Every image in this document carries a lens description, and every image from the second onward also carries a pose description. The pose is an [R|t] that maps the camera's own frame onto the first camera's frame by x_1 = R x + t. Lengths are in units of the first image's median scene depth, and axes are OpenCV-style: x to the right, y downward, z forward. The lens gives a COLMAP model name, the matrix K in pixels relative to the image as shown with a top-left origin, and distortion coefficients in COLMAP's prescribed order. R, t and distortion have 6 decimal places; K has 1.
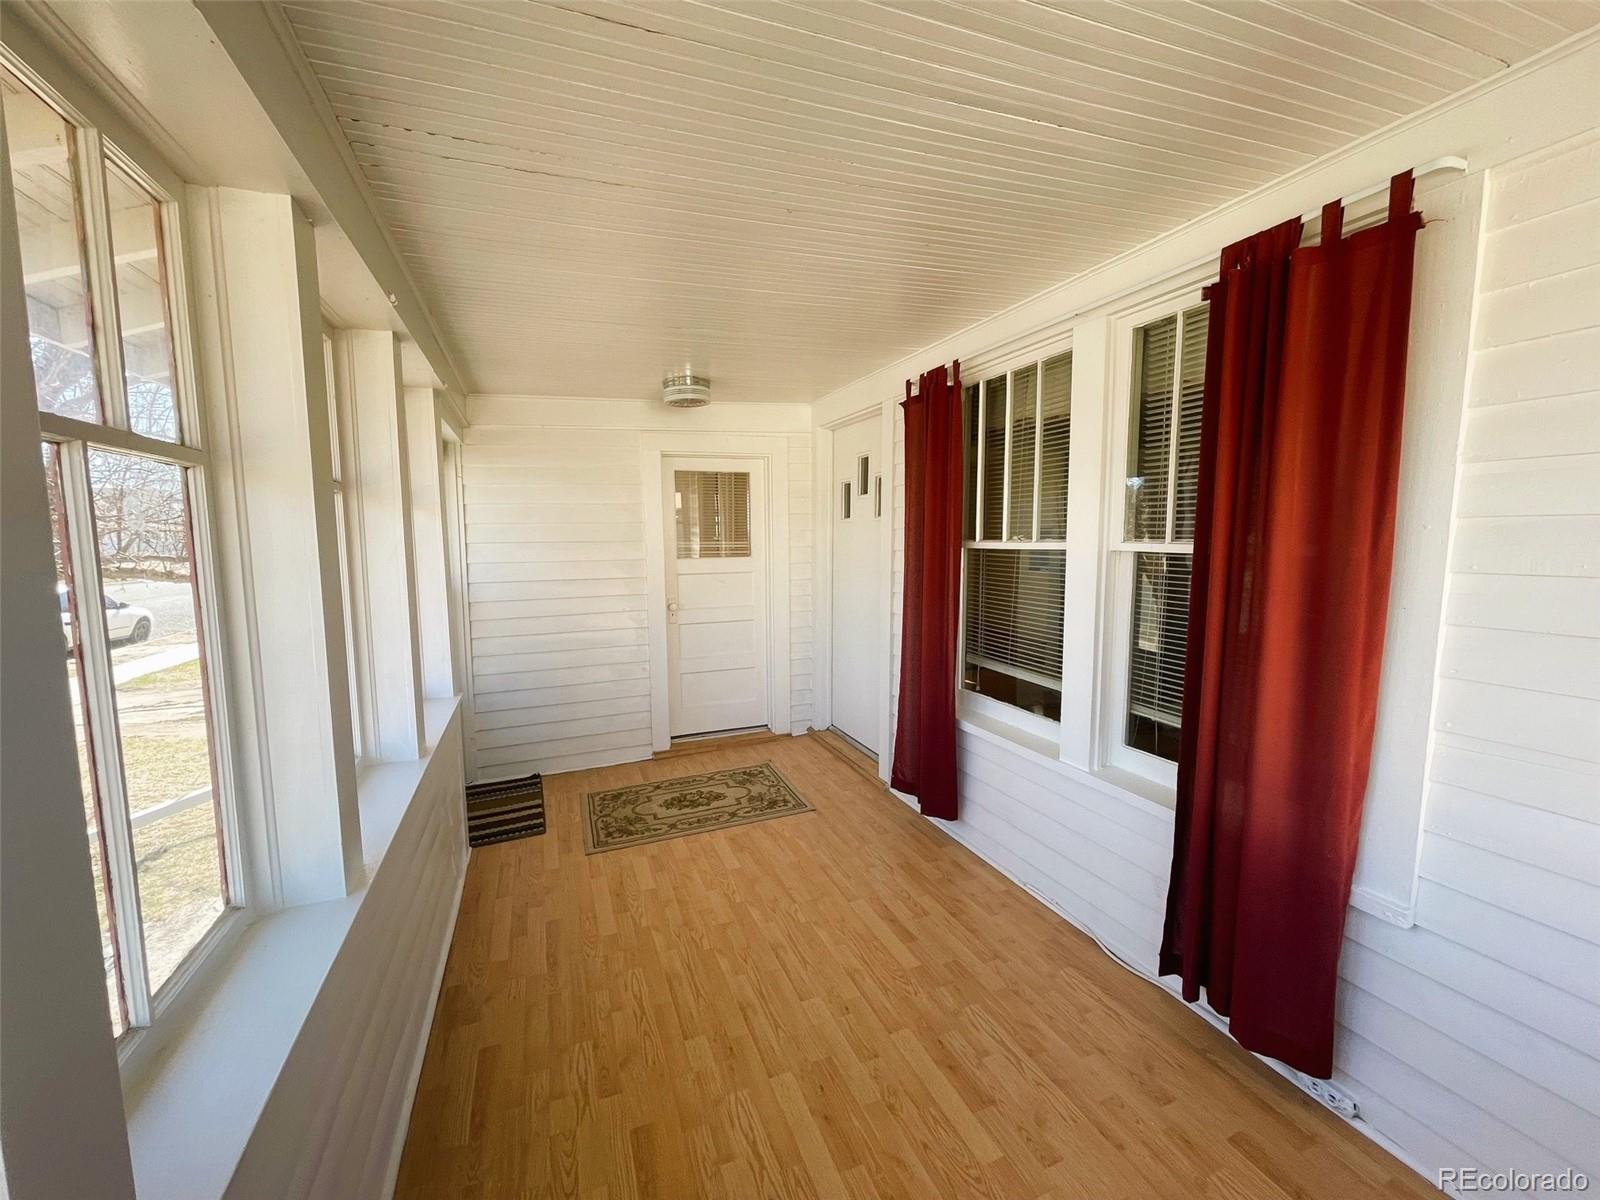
lens RADIAL K [[646.6, 0, 788.9], [0, 646.6, 604.2], [0, 0, 1]] dist [0.001184, 0.000103]
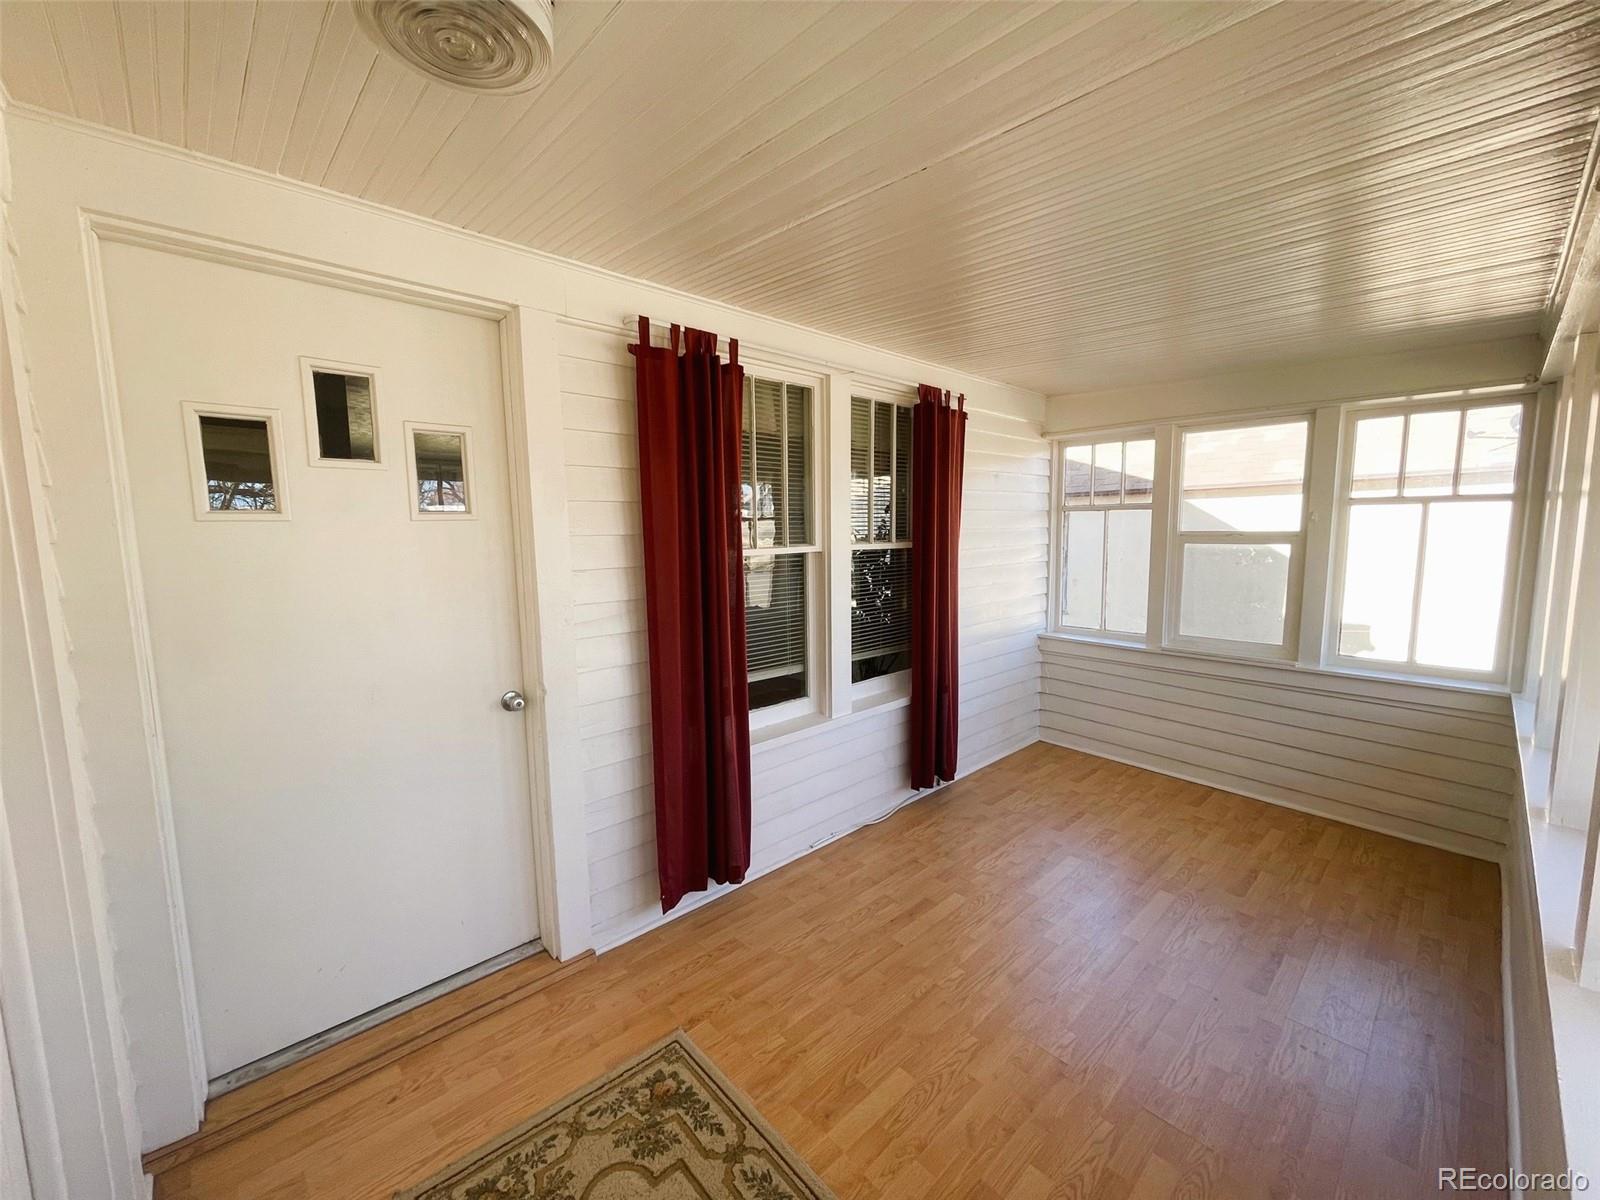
lens RADIAL K [[646.6, 0, 788.9], [0, 646.6, 604.2], [0, 0, 1]] dist [0.001184, 0.000103]
pose [[-0.371856, -0.088057, 0.924105, -0.584514], [0.119695, 0.982632, 0.141798, -0.140659], [-0.920541, 0.163339, -0.354858, 1.268749]]
